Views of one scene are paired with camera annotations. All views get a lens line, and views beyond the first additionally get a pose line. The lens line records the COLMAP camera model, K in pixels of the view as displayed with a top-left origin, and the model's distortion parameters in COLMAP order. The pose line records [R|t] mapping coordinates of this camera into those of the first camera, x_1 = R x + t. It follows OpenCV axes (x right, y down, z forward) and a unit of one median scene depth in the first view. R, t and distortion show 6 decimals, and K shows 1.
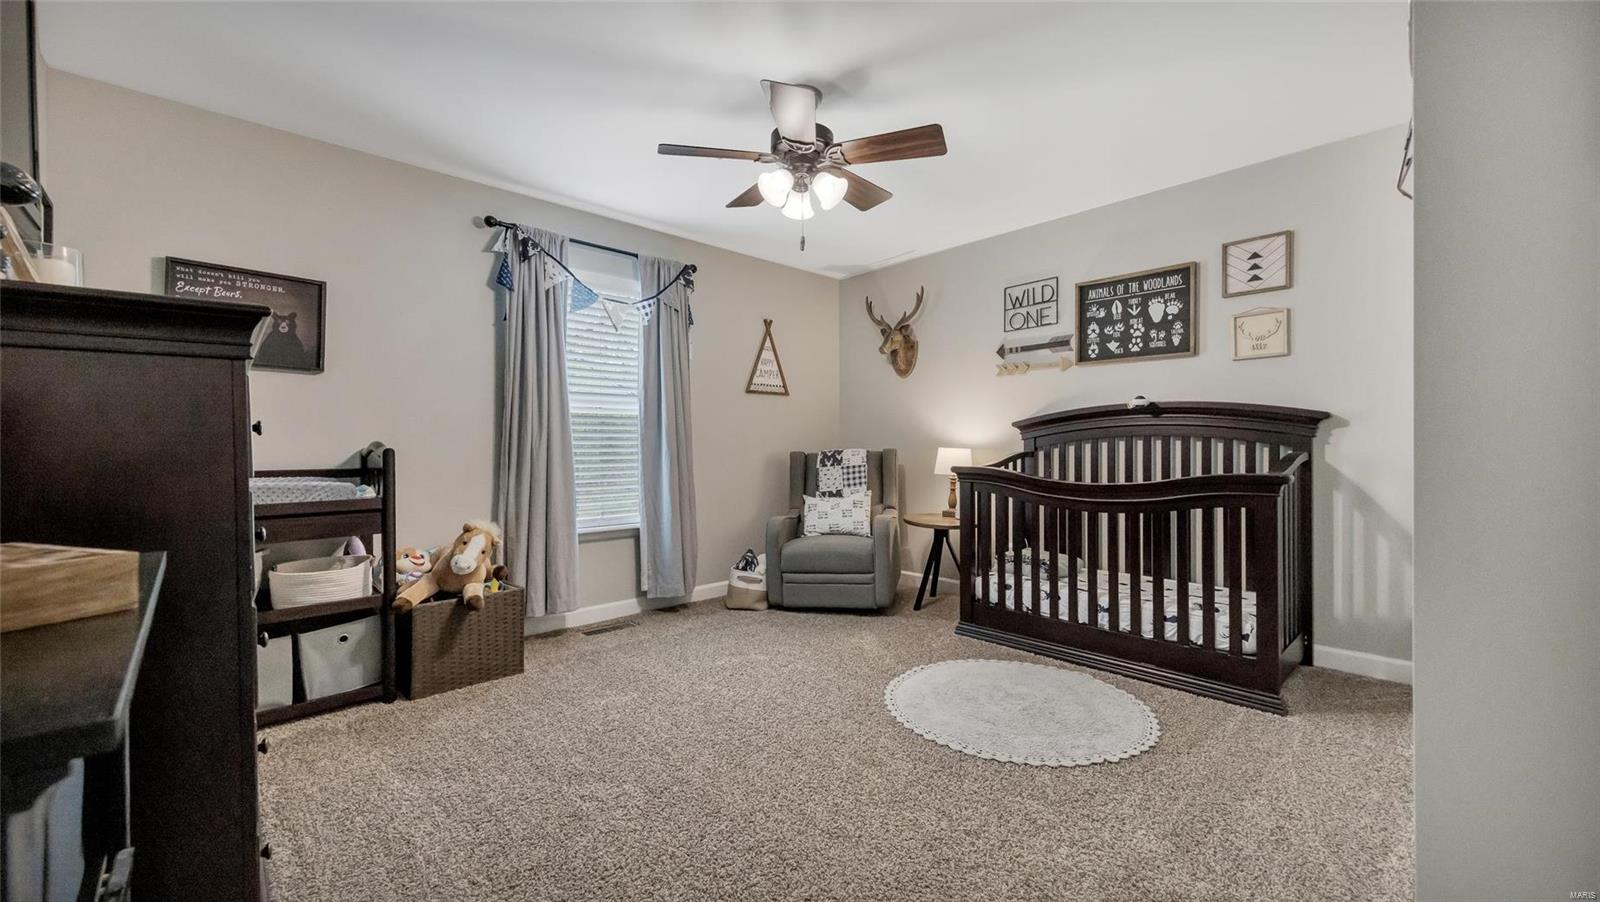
lens RADIAL K [[623.0, 0, 807.5], [0, 623.0, 448.6], [0, 0, 1]] dist [0.001930, 0.001078]
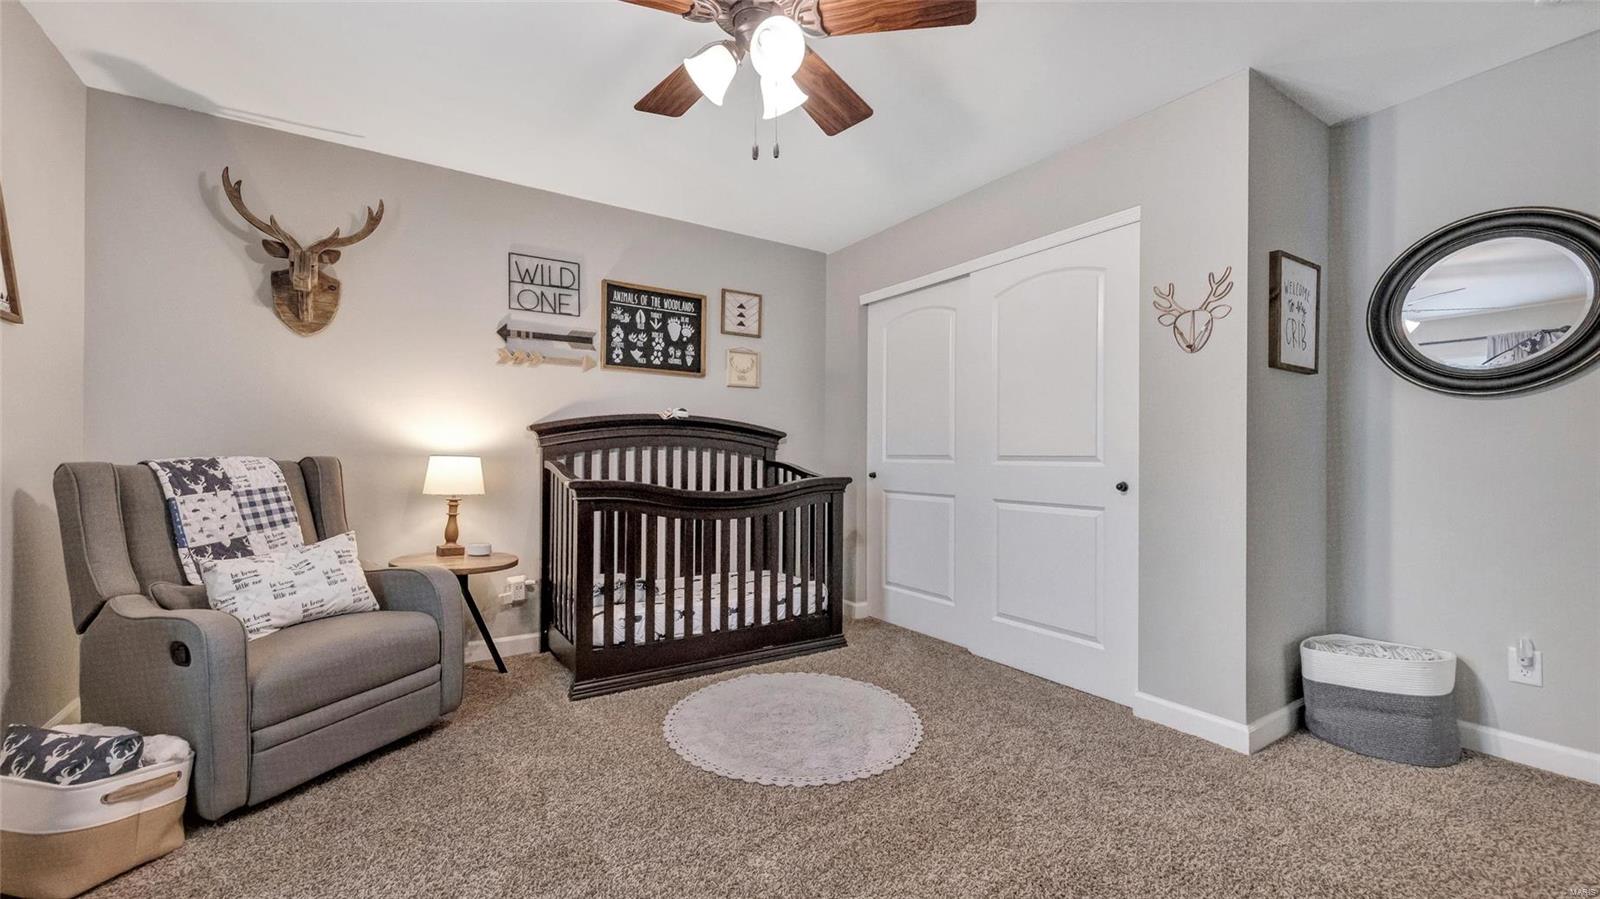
lens RADIAL K [[623.0, 0, 809.8], [0, 623.0, 454.9], [0, 0, 1]] dist [0.001930, 0.001078]
pose [[0.184339, 0.008346, 0.982827, -0.425803], [-0.002276, 0.999965, -0.008065, 0.002373], [-0.982860, -0.000750, 0.184352, 0.538628]]
